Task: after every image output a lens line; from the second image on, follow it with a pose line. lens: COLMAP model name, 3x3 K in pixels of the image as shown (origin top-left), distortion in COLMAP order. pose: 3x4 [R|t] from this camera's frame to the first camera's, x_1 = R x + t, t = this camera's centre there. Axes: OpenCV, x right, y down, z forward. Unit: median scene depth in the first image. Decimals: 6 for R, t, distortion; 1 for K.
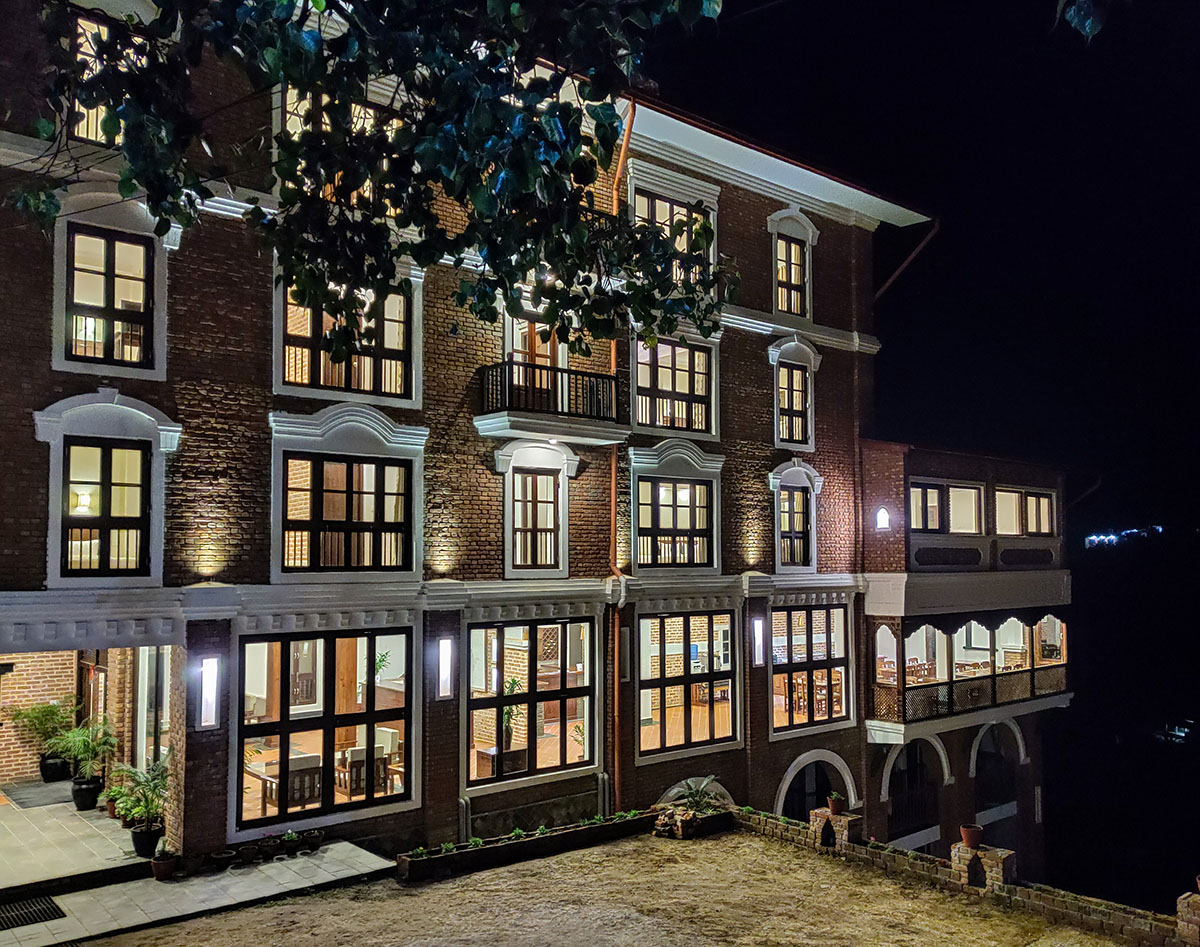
lens RADIAL K [[1004.0, 0, 658.7], [0, 1004.0, 508.4], [0, 0, 1]] dist [0.046290, -0.033877]
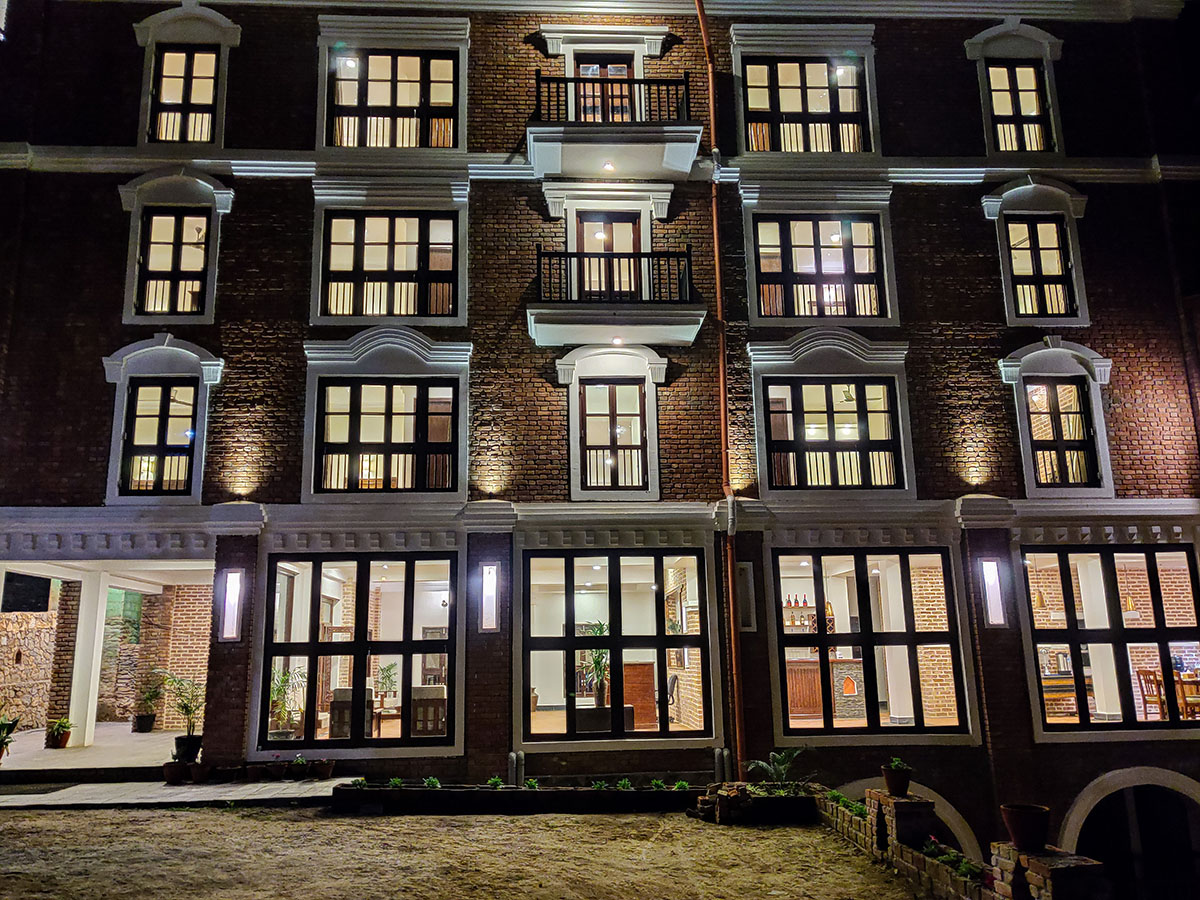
lens RADIAL K [[915.5, 0, 599.0], [0, 915.5, 459.1], [0, 0, 1]] dist [0.035091, -0.011821]
pose [[0.779184, -0.140979, -0.610734, 0.349651], [0.044617, 0.984380, -0.170307, 0.167622], [0.625205, 0.105452, 0.773304, 0.389829]]
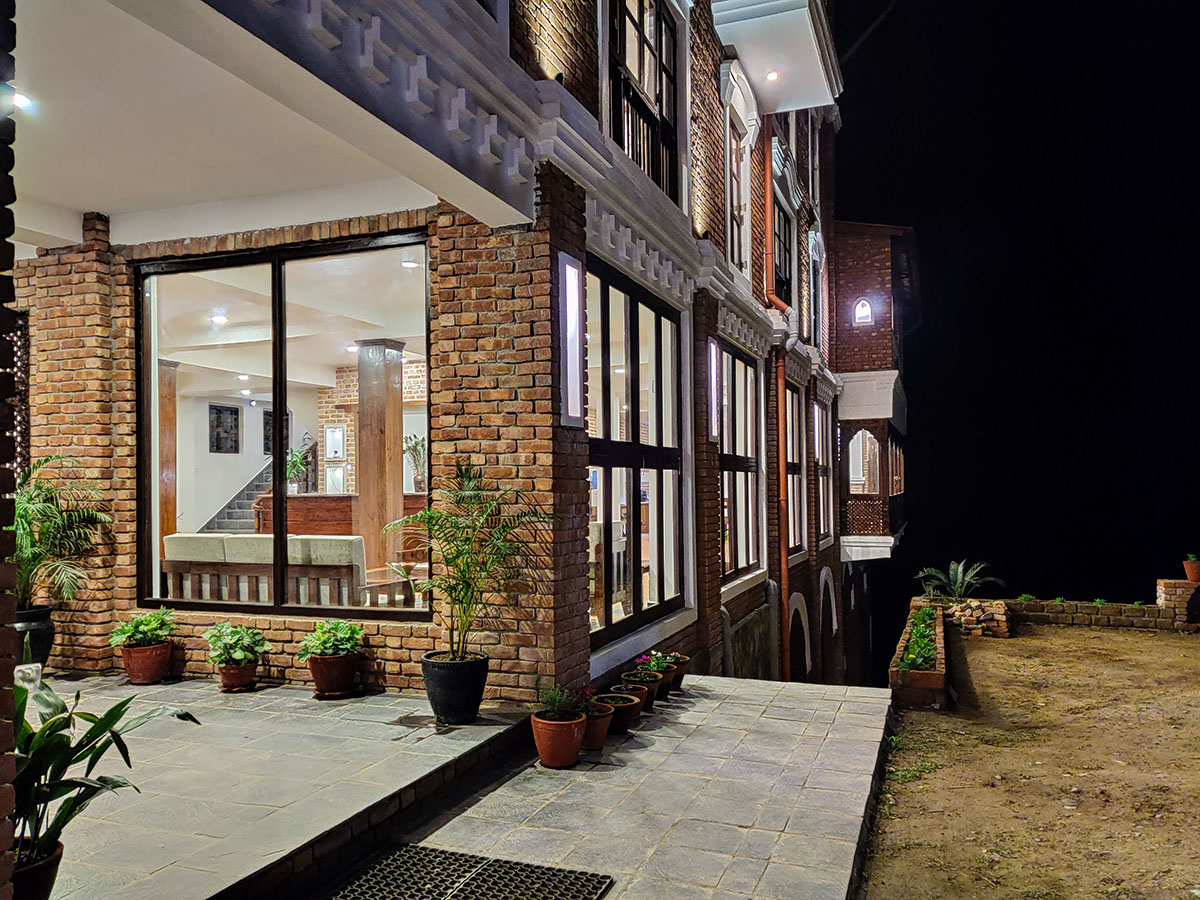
lens RADIAL K [[915.5, 0, 593.8], [0, 915.5, 467.0], [0, 0, 1]] dist [0.035091, -0.011821]
pose [[0.886415, 0.004722, 0.462868, -0.490192], [-0.016592, 0.999629, 0.021578, 0.179650], [-0.462594, -0.026807, 0.886165, 0.509131]]
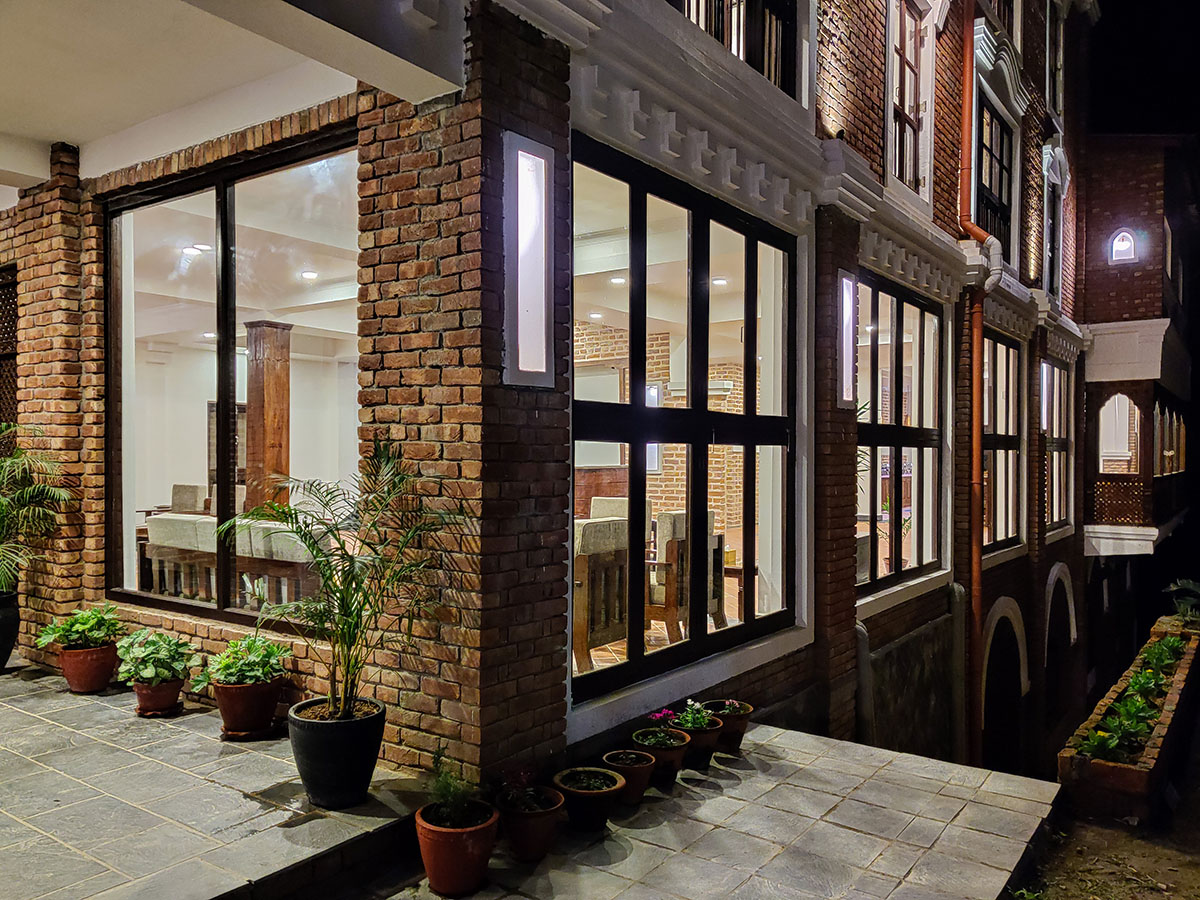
lens RADIAL K [[915.5, 0, 592.4], [0, 915.5, 458.0], [0, 0, 1]] dist [0.035091, -0.011821]
pose [[0.976084, 0.007159, 0.217275, -0.384510], [-0.018943, 0.998457, 0.052204, 0.178118], [-0.216566, -0.055071, 0.974713, 0.573331]]
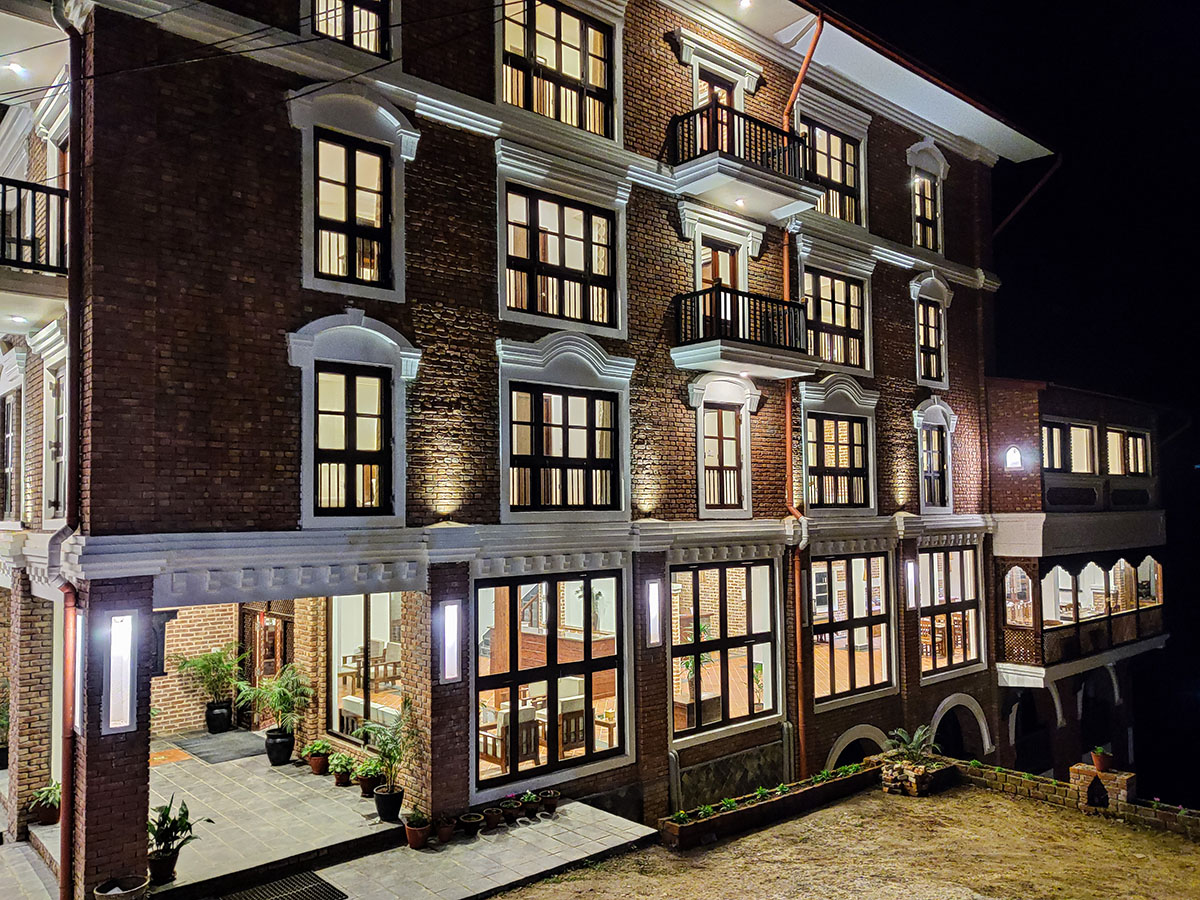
lens RADIAL K [[915.5, 0, 589.7], [0, 915.5, 463.0], [0, 0, 1]] dist [0.035091, -0.011821]
pose [[0.999961, -0.007003, -0.005297, -0.247698], [0.007005, 0.999975, 0.000329, 0.015830], [0.005294, -0.000366, 0.999986, 0.132550]]
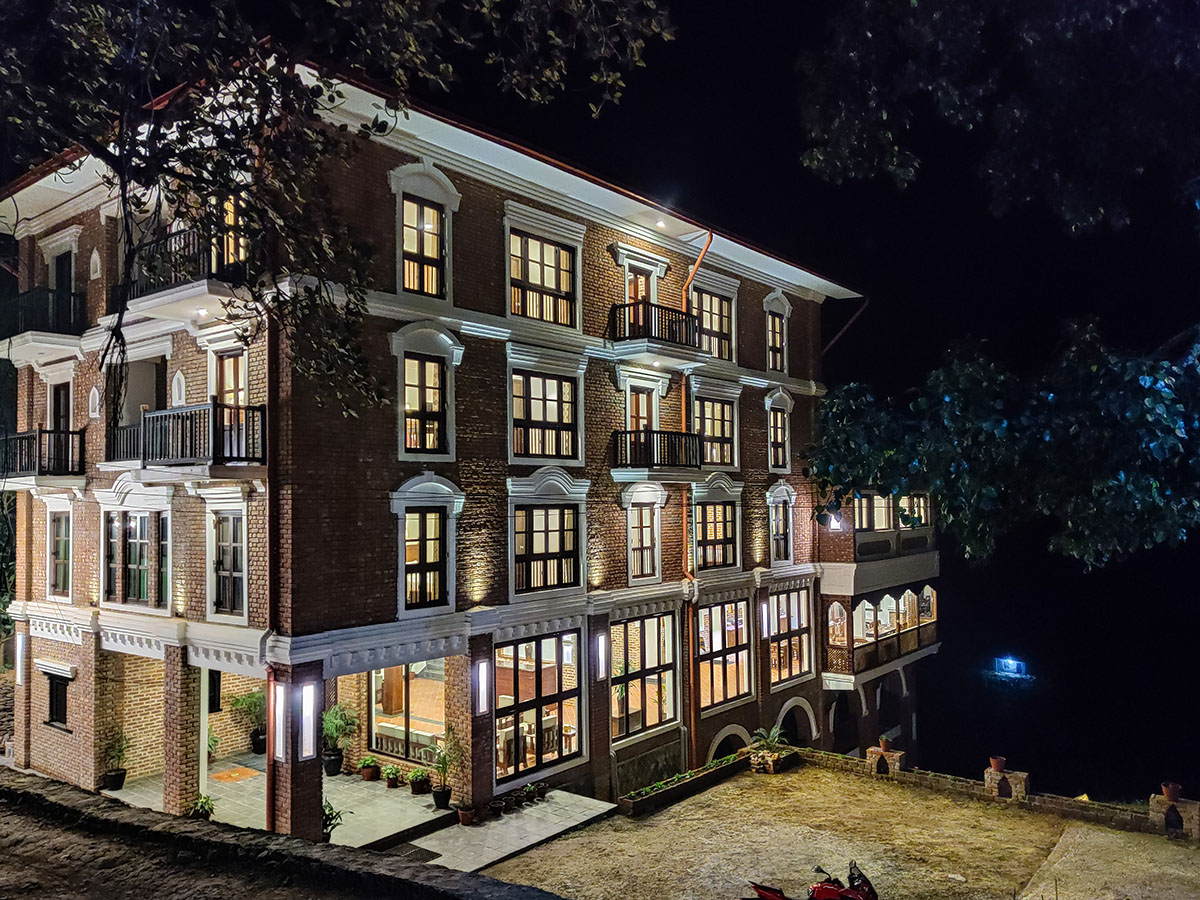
lens RADIAL K [[915.5, 0, 588.9], [0, 915.5, 461.2], [0, 0, 1]] dist [0.035091, -0.011821]
pose [[0.986250, -0.000393, 0.165262, -0.402157], [-0.001042, 0.999963, 0.008596, -0.107797], [-0.165259, -0.008650, 0.986212, -0.198994]]
